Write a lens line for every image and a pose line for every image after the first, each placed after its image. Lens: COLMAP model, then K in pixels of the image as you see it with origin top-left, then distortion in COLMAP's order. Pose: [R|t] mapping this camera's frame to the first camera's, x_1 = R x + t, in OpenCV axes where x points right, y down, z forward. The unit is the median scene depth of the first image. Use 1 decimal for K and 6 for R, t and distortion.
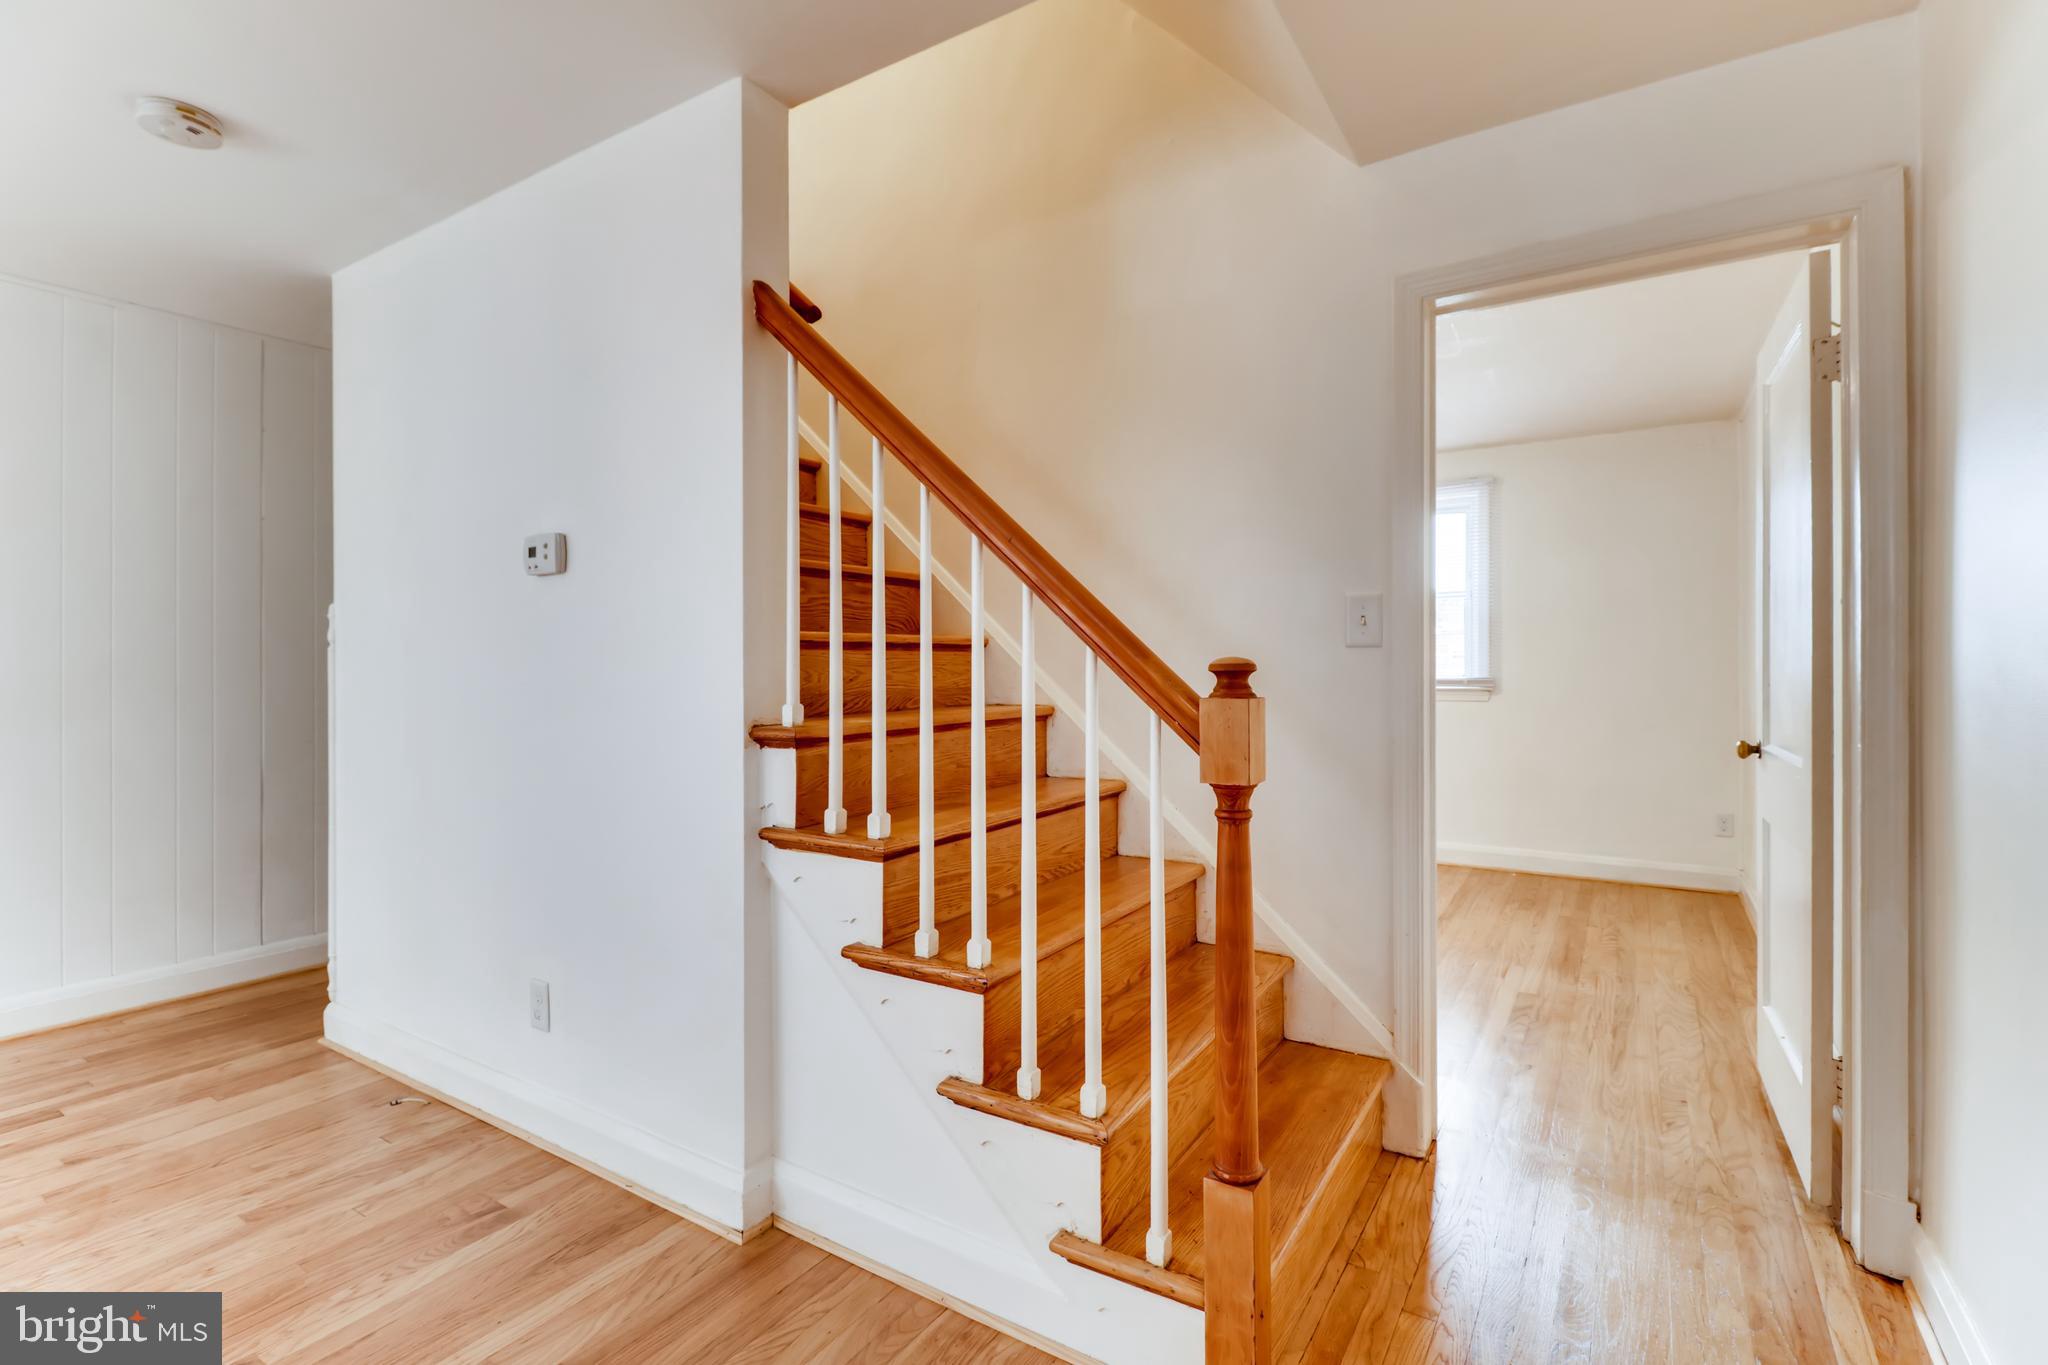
lens RADIAL K [[937.9, 0, 1028.9], [0, 937.9, 667.5], [0, 0, 1]] dist [0.023526, -0.016877]
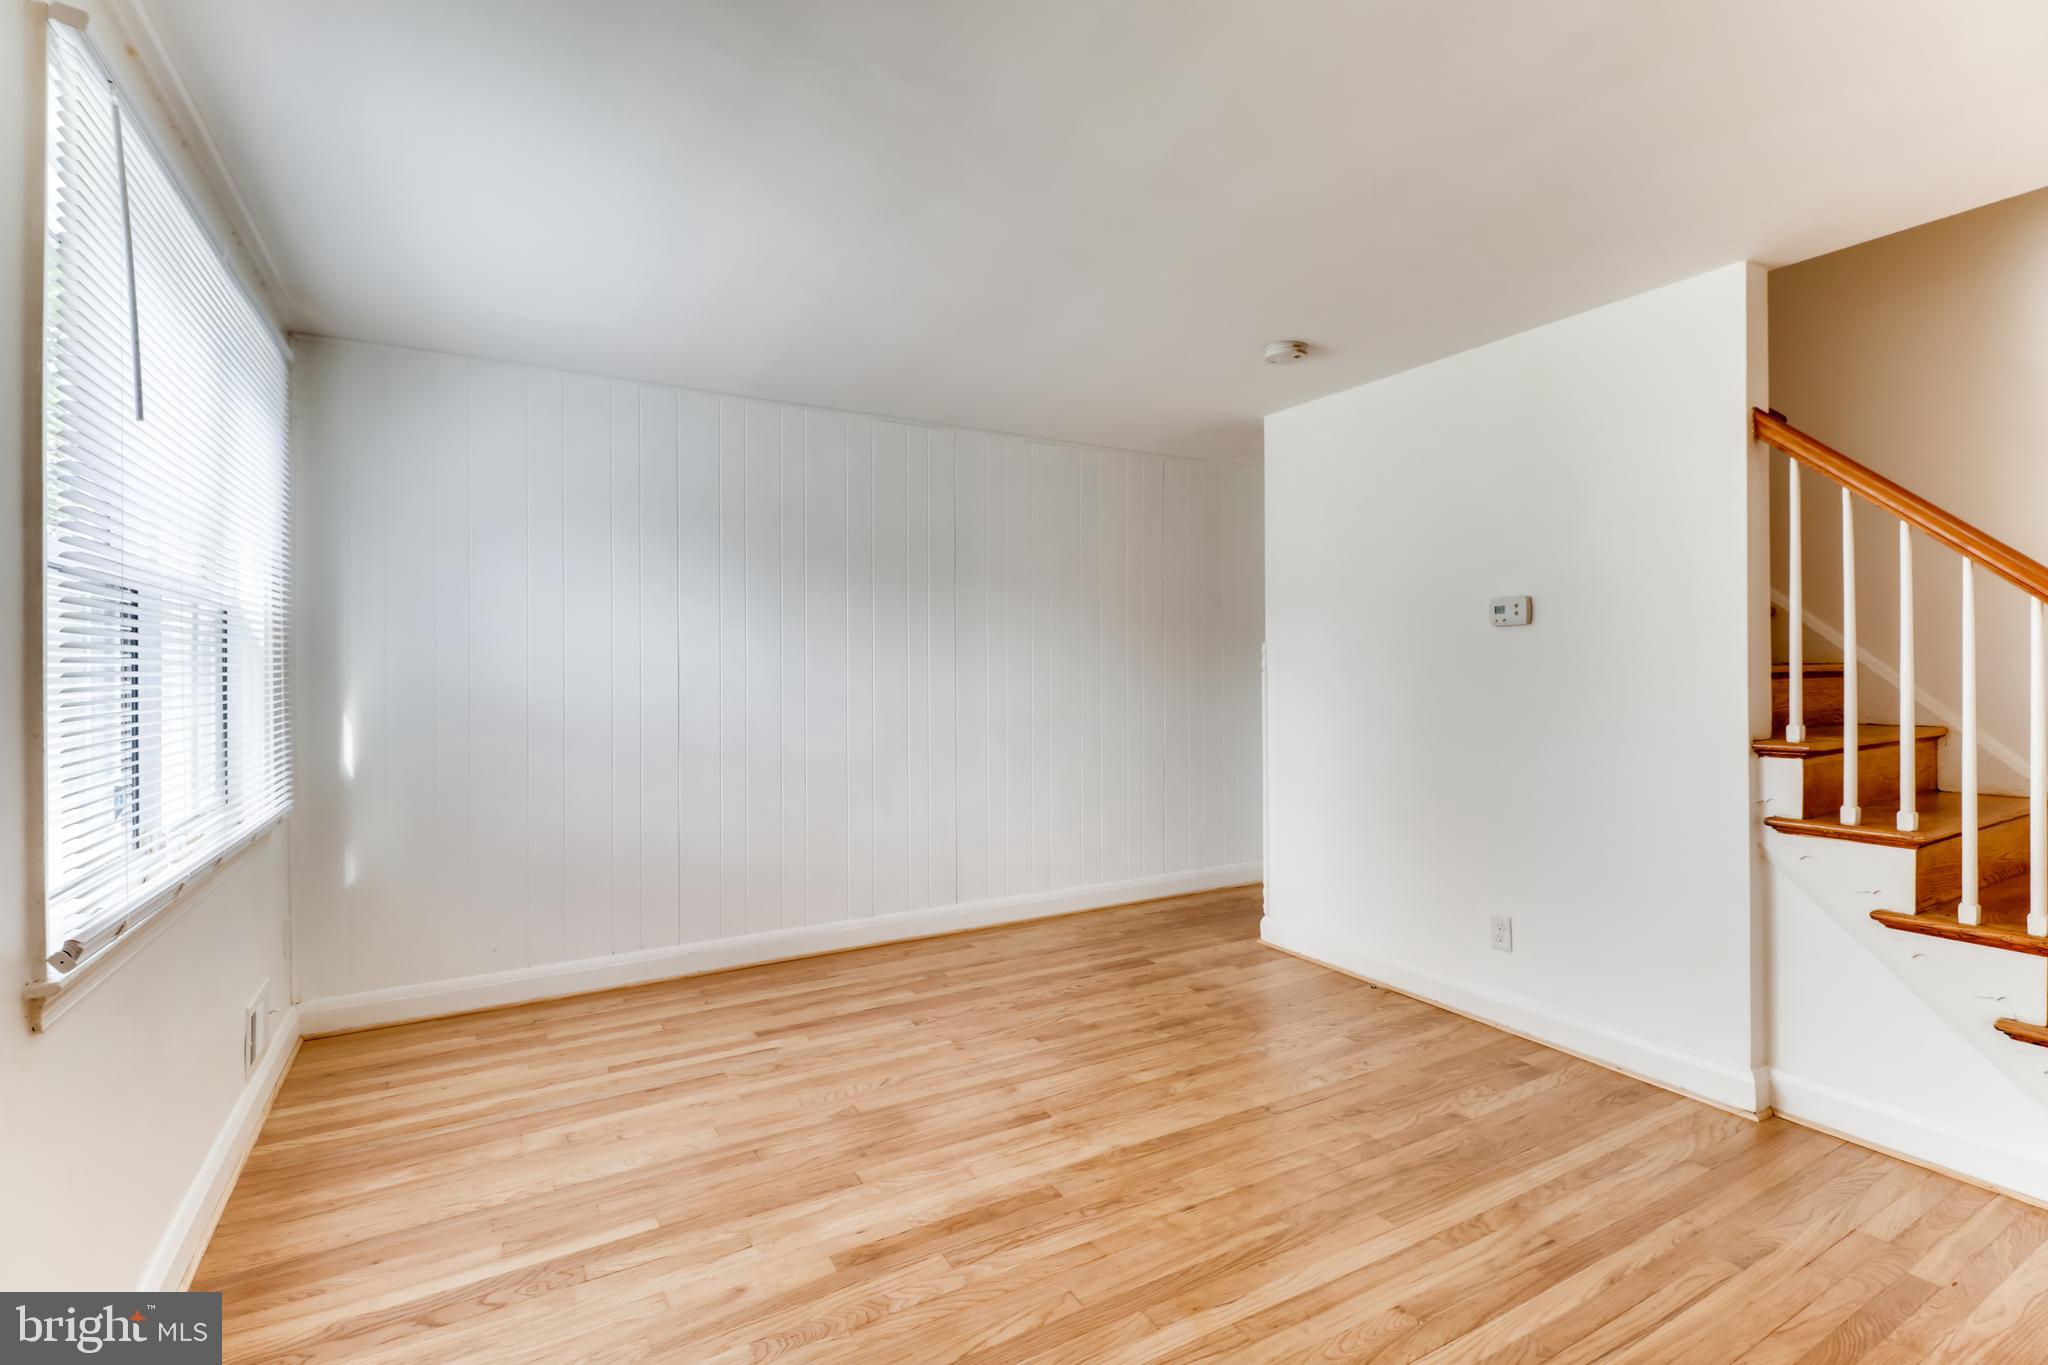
lens RADIAL K [[937.9, 0, 1028.9], [0, 937.9, 667.5], [0, 0, 1]] dist [0.023526, -0.016877]
pose [[0.884662, -0.002935, -0.466223, -0.497534], [0.004961, 0.999983, 0.003120, -0.043578], [0.466206, -0.005073, 0.884662, -0.574687]]
